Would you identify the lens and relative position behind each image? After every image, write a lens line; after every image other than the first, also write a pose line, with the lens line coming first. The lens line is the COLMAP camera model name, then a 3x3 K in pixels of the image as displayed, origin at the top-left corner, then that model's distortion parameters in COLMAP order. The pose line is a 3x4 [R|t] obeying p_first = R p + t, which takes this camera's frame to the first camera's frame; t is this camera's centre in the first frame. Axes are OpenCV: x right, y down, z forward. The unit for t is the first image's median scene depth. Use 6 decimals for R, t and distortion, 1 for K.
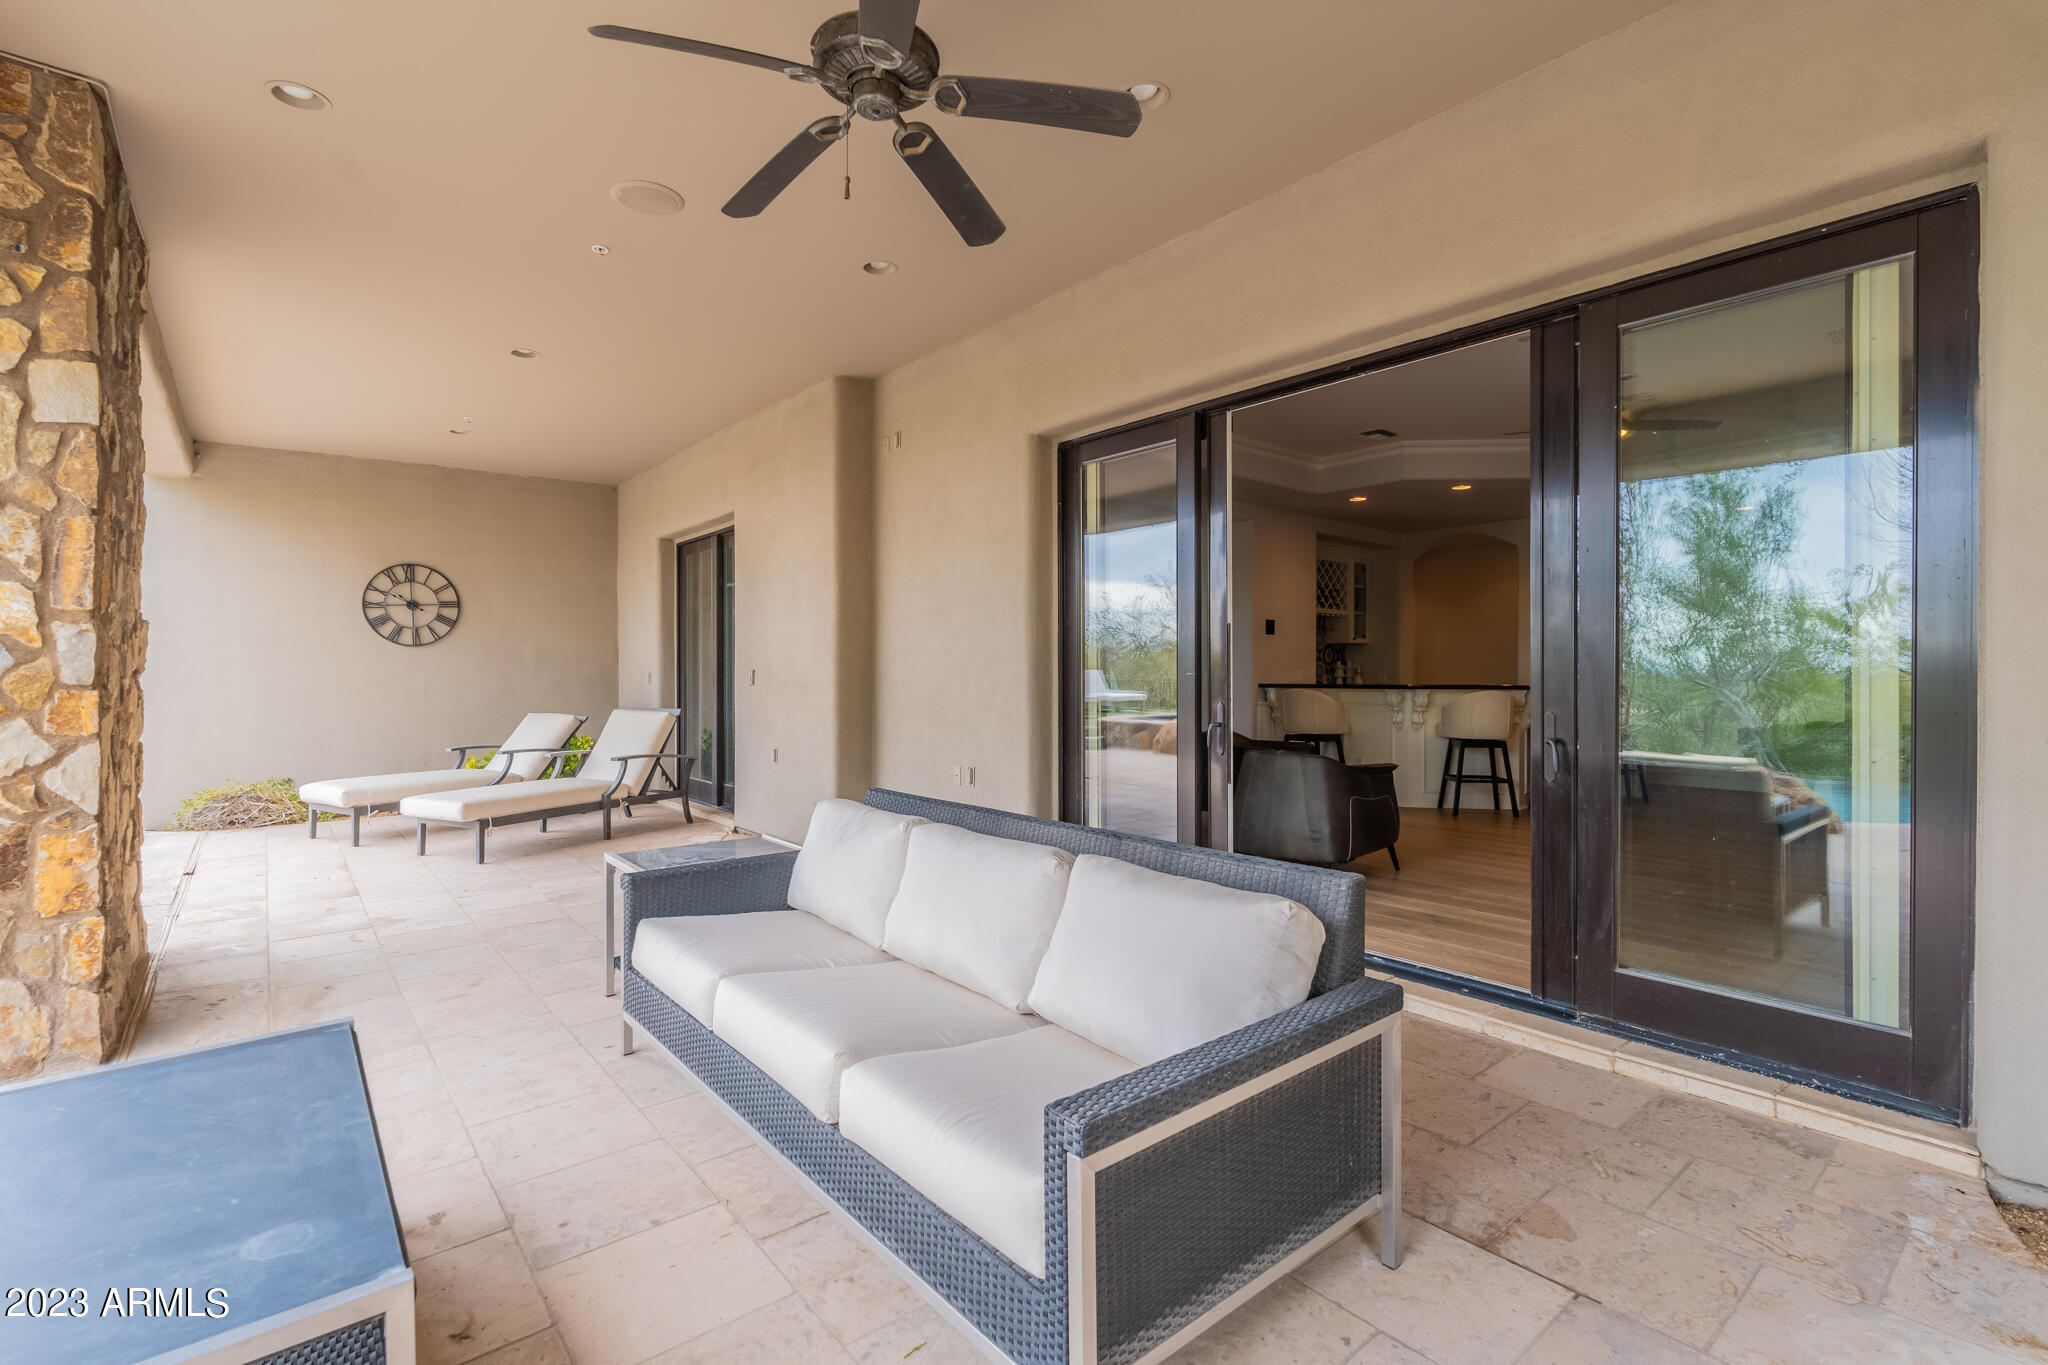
lens RADIAL K [[895.0, 0, 1007.1], [0, 895.0, 672.3], [0, 0, 1]] dist [-0.011024, 0.001368]
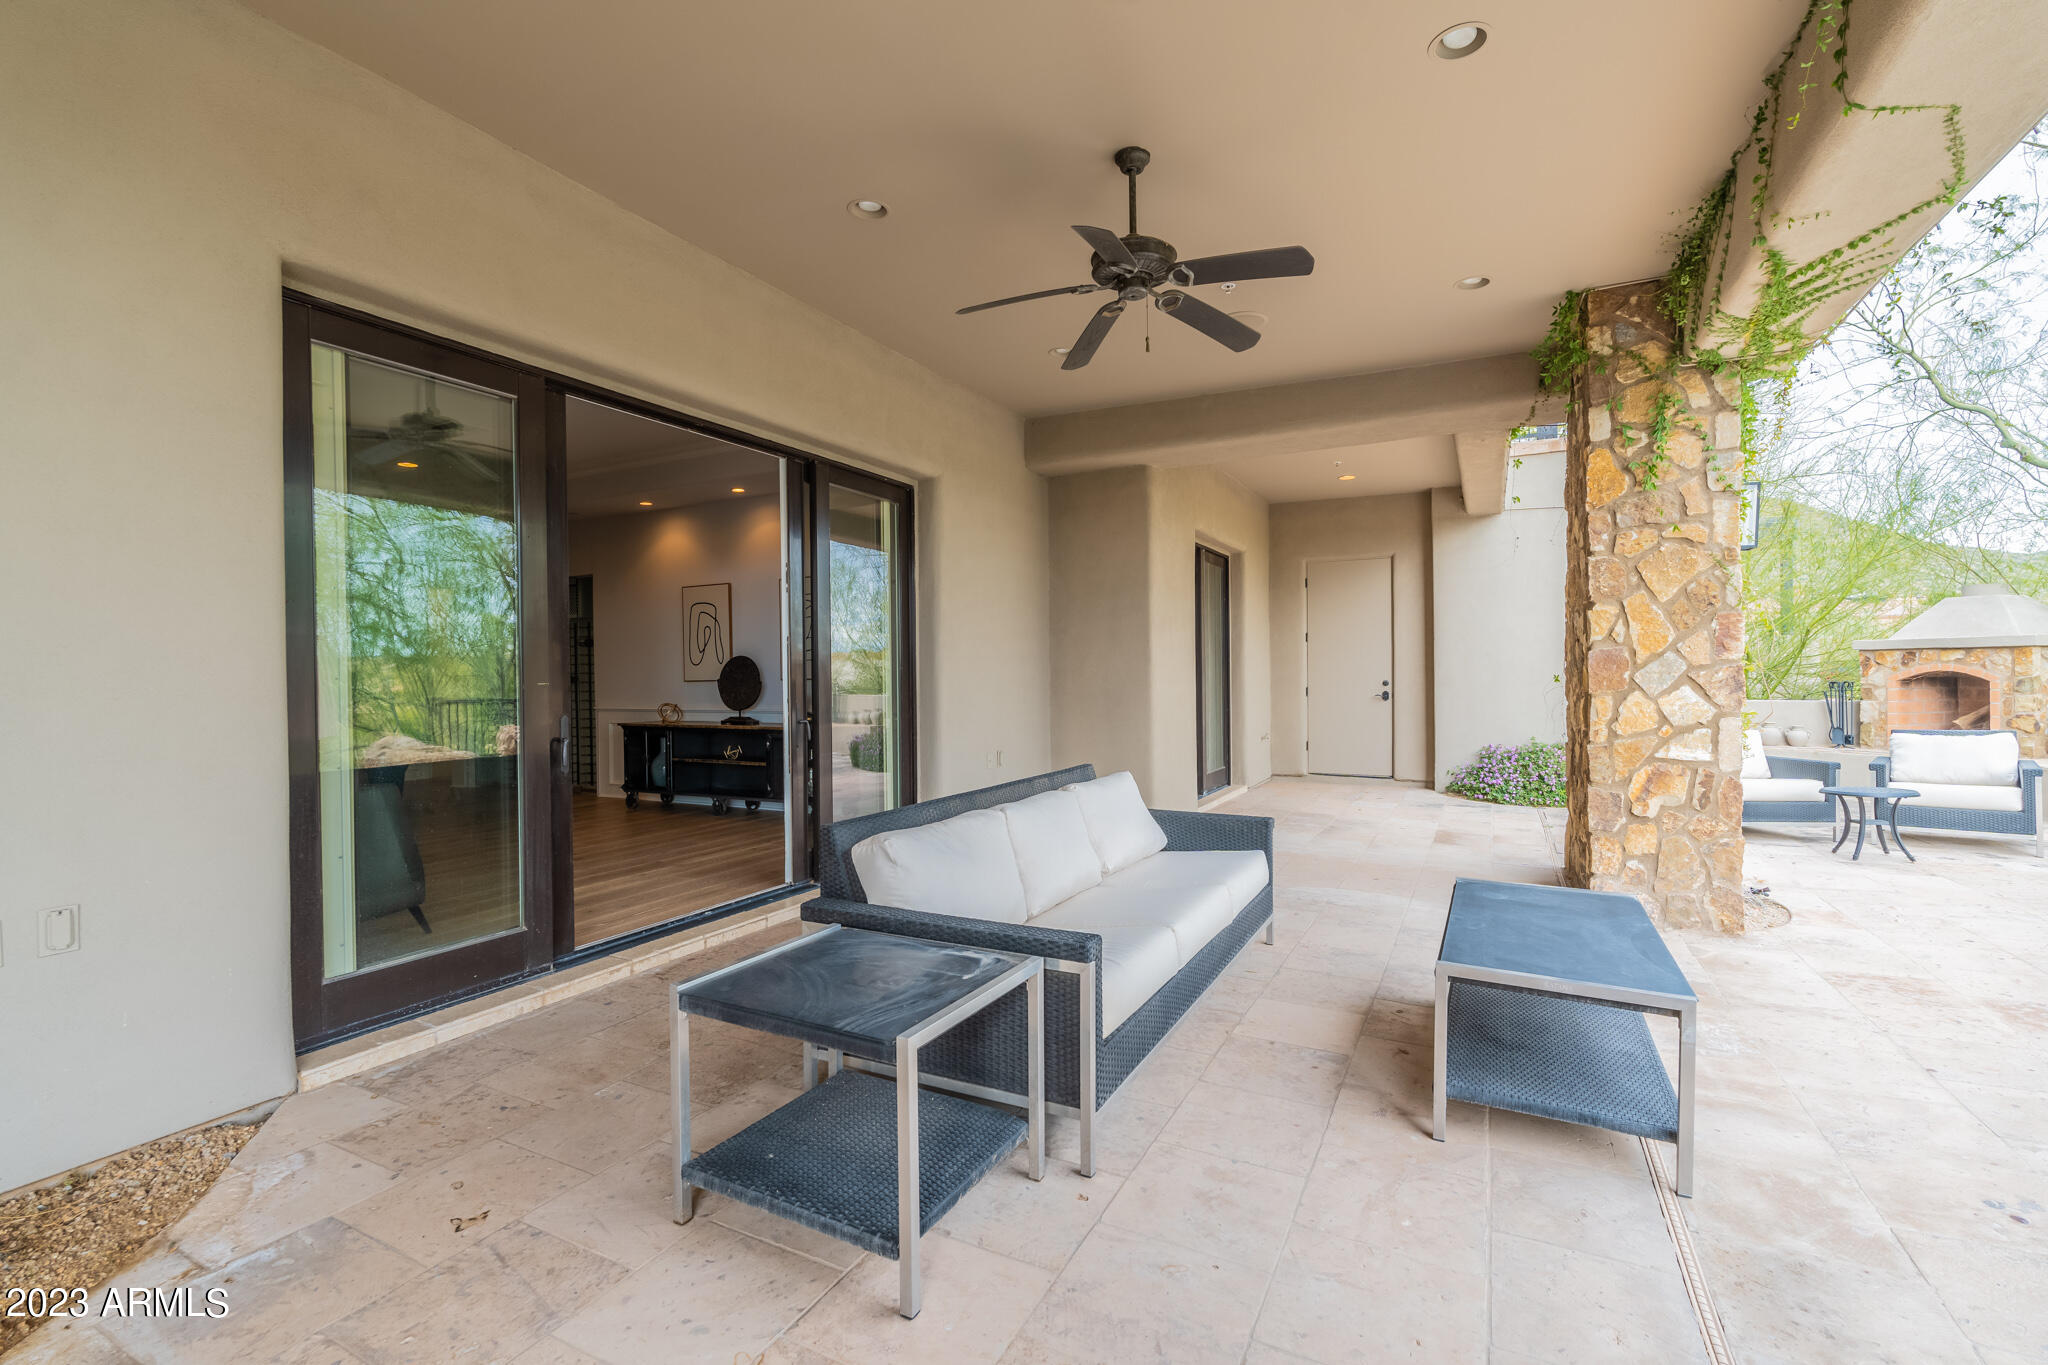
lens RADIAL K [[895.0, 0, 1011.9], [0, 895.0, 683.2], [0, 0, 1]] dist [-0.011024, 0.001368]
pose [[-0.369730, -0.003134, 0.929134, -0.706786], [0.009048, 0.999935, 0.006974, -0.000505], [-0.929095, 0.010985, -0.369678, 0.849707]]
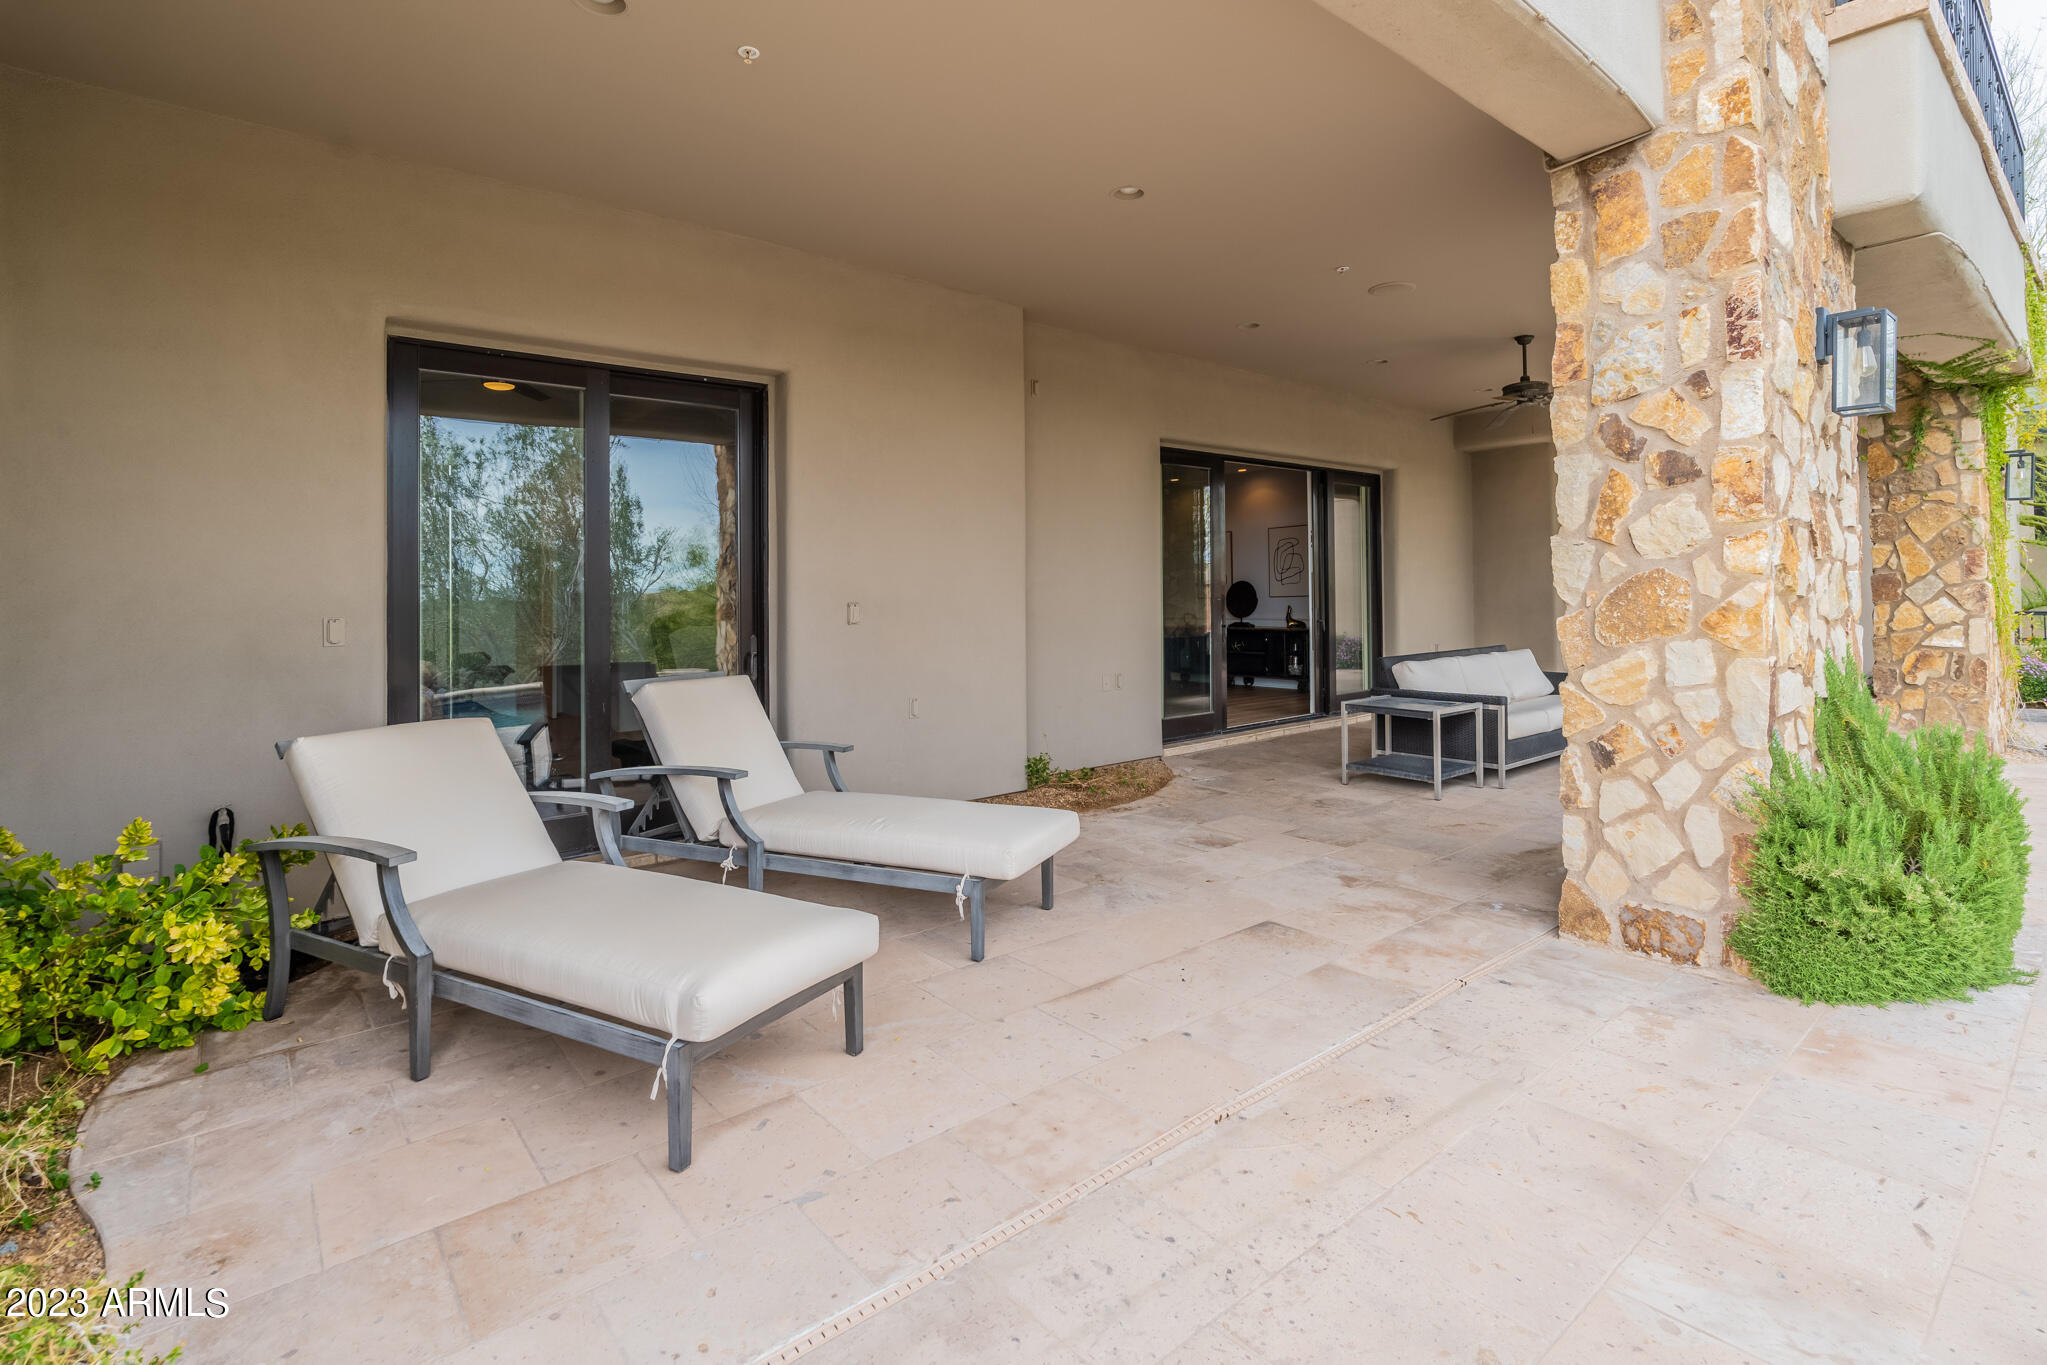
lens RADIAL K [[894.6, 0, 1039.2], [0, 894.6, 596.3], [0, 0, 1]] dist [-0.011024, 0.001368]
pose [[0.020271, -0.000116, 0.999795, -1.528223], [0.016589, 0.999862, -0.000220, -0.010300], [-0.999657, 0.016590, 0.020270, 1.250516]]
